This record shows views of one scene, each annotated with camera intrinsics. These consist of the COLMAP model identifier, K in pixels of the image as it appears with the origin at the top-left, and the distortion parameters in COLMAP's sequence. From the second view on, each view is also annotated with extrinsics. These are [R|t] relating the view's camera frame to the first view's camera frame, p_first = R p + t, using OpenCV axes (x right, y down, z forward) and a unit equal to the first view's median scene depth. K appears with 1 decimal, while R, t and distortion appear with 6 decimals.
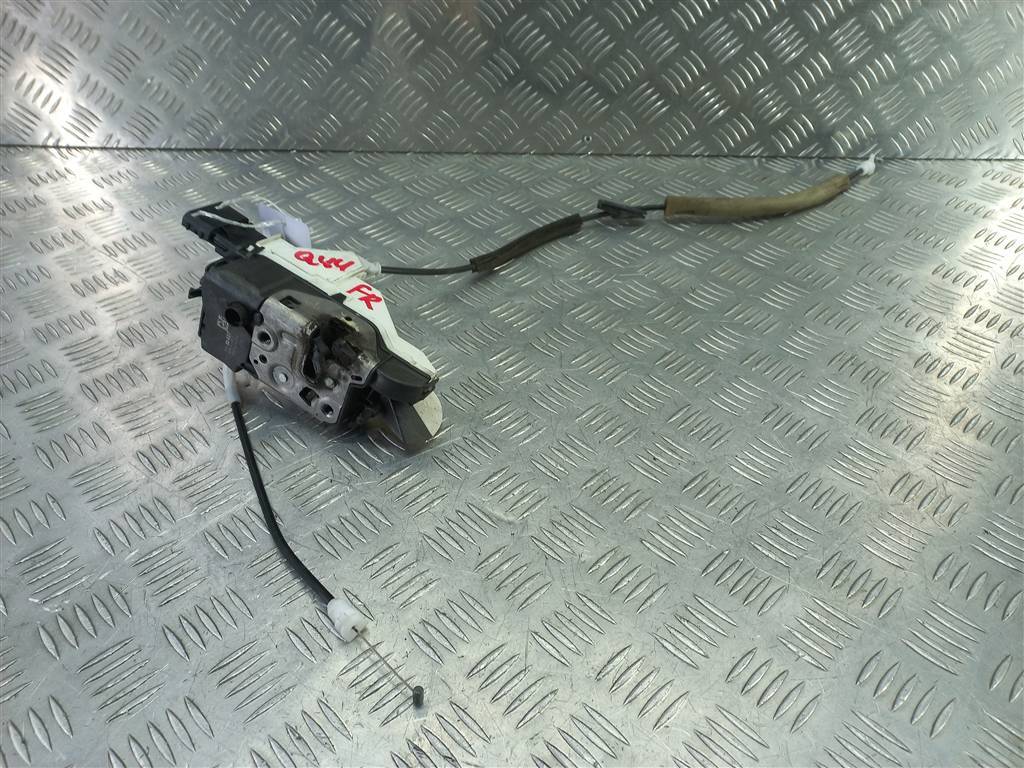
lens RADIAL K [[751.2, 0, 511.7], [0, 751.2, 392.3], [0, 0, 1]] dist [0.030259, -0.019536]
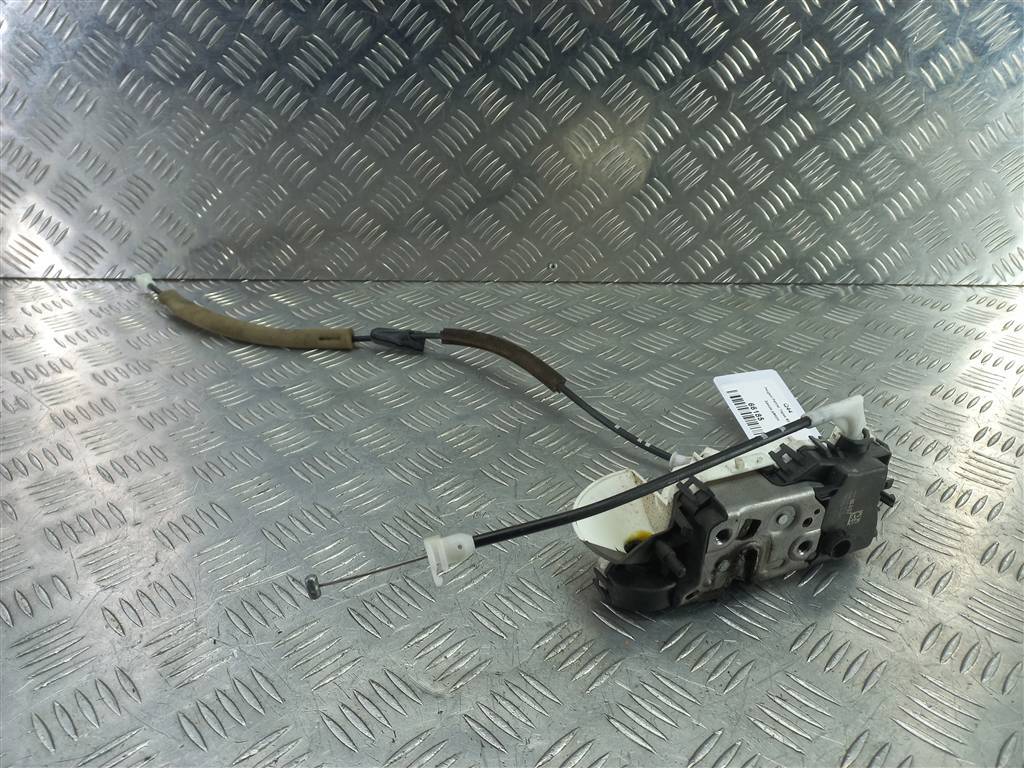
lens RADIAL K [[751.2, 0, 515.2], [0, 751.2, 385.4], [0, 0, 1]] dist [0.030259, -0.019536]
pose [[0.999859, -0.006435, 0.015520, 0.045561], [0.009585, 0.977139, -0.212384, 0.019220], [-0.013798, 0.212503, 0.977063, 0.120849]]
